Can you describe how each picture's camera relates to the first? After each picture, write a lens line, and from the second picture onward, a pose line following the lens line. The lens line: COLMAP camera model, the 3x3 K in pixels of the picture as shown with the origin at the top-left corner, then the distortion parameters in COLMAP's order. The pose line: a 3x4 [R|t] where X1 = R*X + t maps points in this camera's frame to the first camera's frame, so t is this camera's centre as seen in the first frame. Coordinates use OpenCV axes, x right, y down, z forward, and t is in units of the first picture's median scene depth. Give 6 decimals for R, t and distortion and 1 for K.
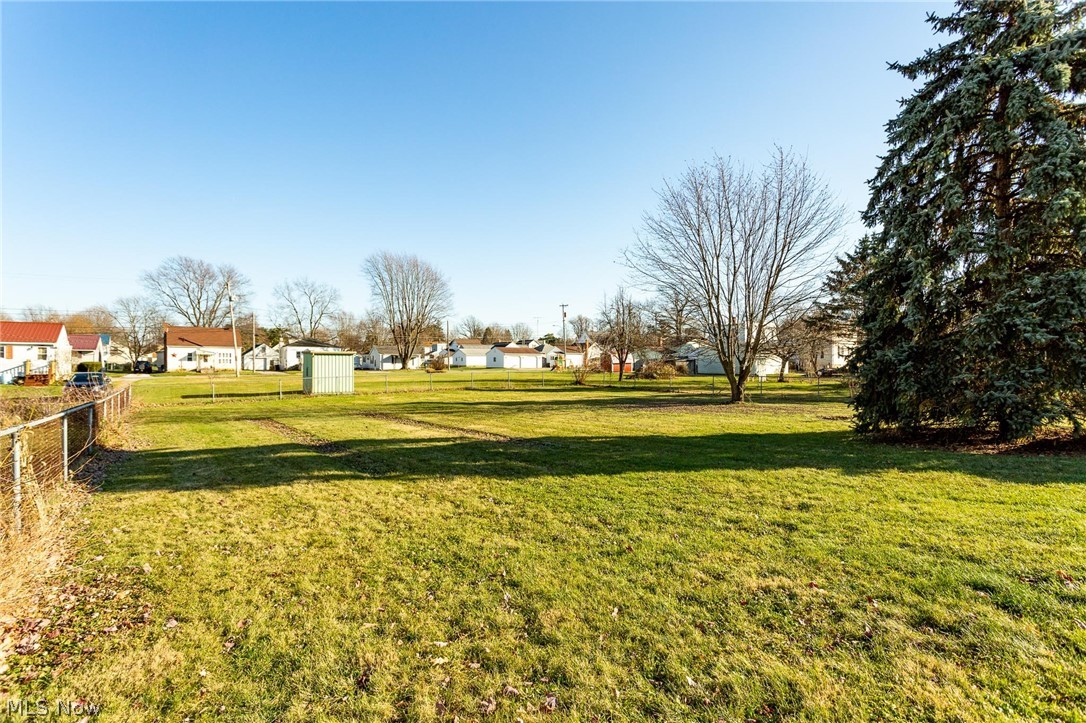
lens RADIAL K [[511.8, 0, 554.5], [0, 511.8, 362.8], [0, 0, 1]] dist [-0.000729, 0.001026]
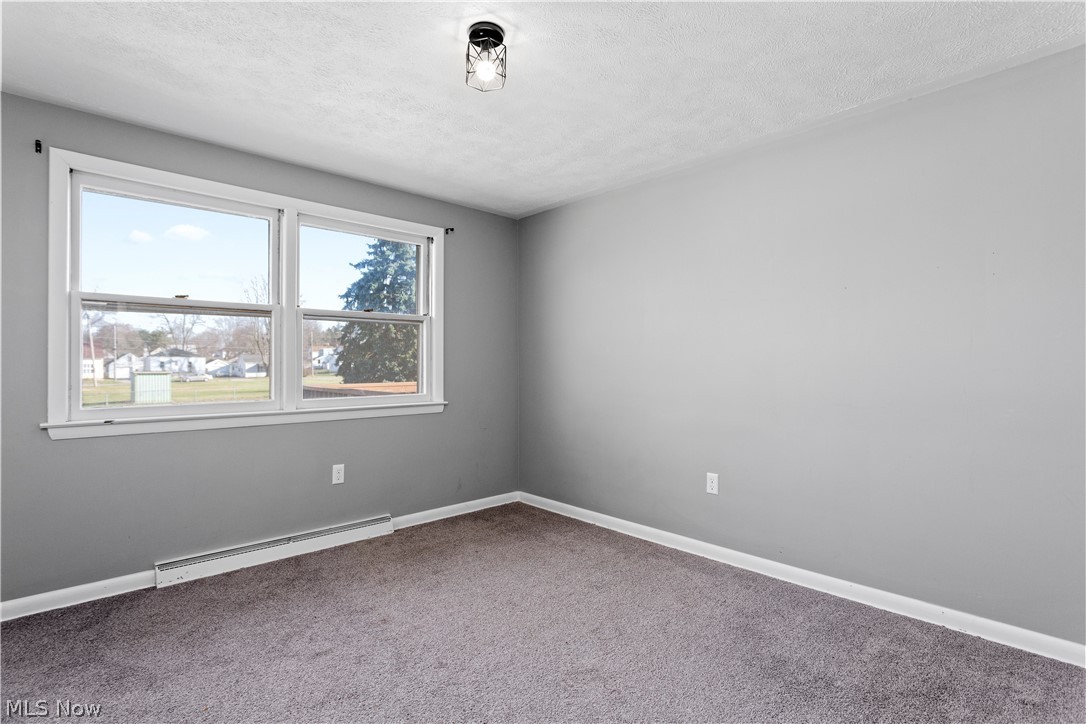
lens RADIAL K [[515.9, 0, 547.8], [0, 515.9, 364.4], [0, 0, 1]] dist [-0.016314, 0.003468]
pose [[0.989980, -0.004315, 0.141139, 0.165852], [0.004090, 0.999990, 0.001884, -0.016006], [-0.141146, -0.001288, 0.989988, -0.200156]]
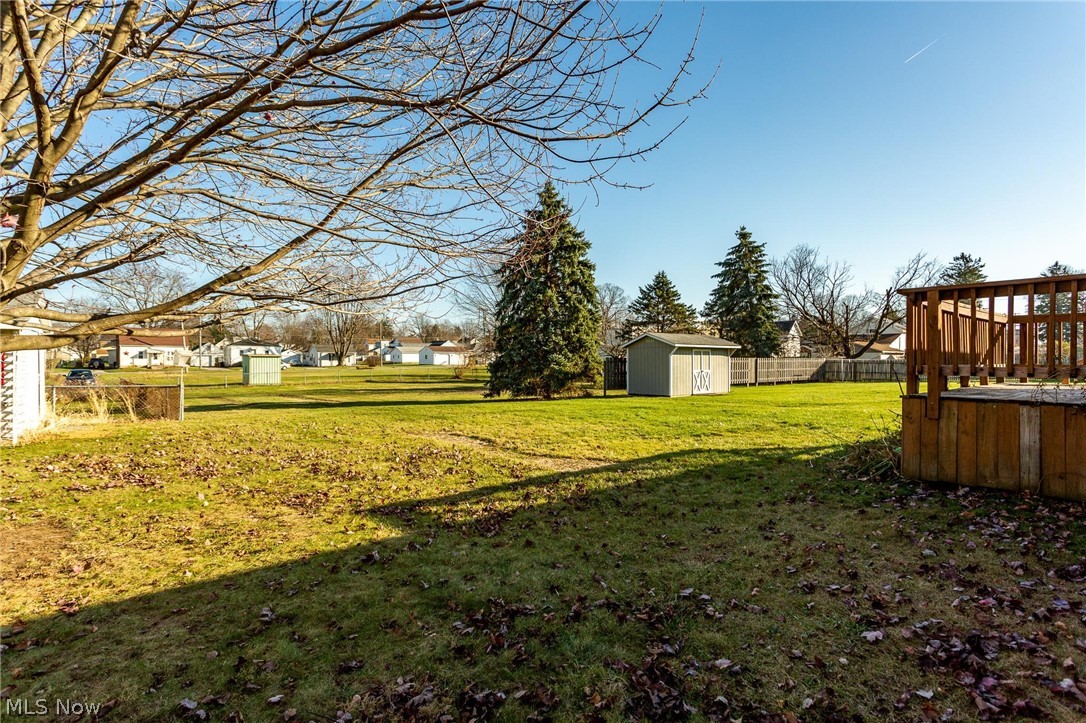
lens RADIAL K [[511.8, 0, 550.1], [0, 511.8, 360.7], [0, 0, 1]] dist [-0.000729, 0.001026]
pose [[0.997198, 0.001494, 0.074795, 0.095672], [-0.001804, 0.999990, 0.004089, -0.005036], [-0.074788, -0.004213, 0.997191, -0.181124]]
